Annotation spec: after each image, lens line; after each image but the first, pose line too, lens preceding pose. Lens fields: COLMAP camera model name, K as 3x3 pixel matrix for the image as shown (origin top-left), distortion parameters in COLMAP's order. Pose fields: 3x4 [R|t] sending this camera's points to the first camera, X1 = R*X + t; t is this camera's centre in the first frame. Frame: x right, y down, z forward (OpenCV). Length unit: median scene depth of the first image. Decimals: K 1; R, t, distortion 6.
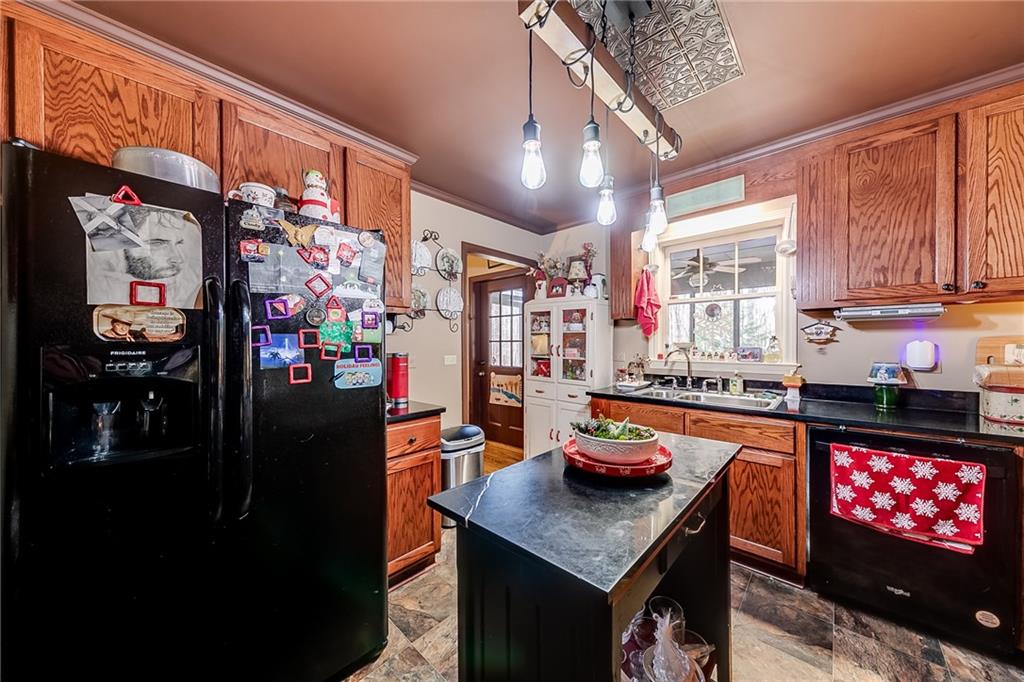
lens RADIAL K [[349.6, 0, 511.9], [0, 349.6, 343.1], [0, 0, 1]] dist [0.011112, -0.000270]
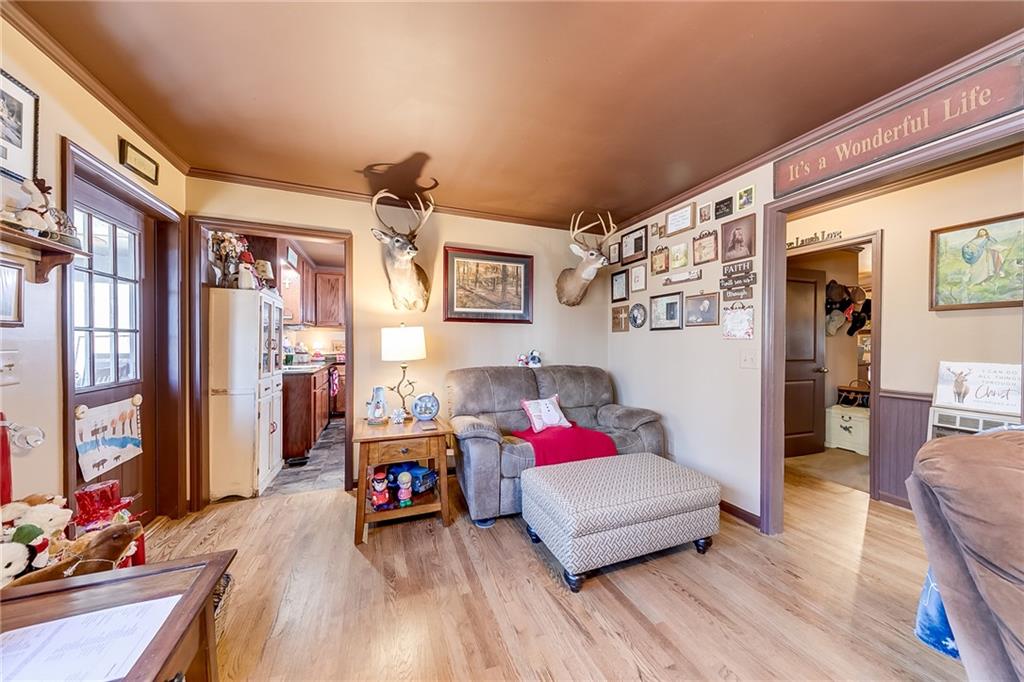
lens RADIAL K [[349.6, 0, 512.4], [0, 349.6, 342.1], [0, 0, 1]] dist [0.011112, -0.000270]
pose [[-0.902348, -0.004227, 0.430988, -0.705605], [-0.000641, 0.999964, 0.008465, 0.005640], [-0.431008, 0.007362, -0.902318, 1.195655]]
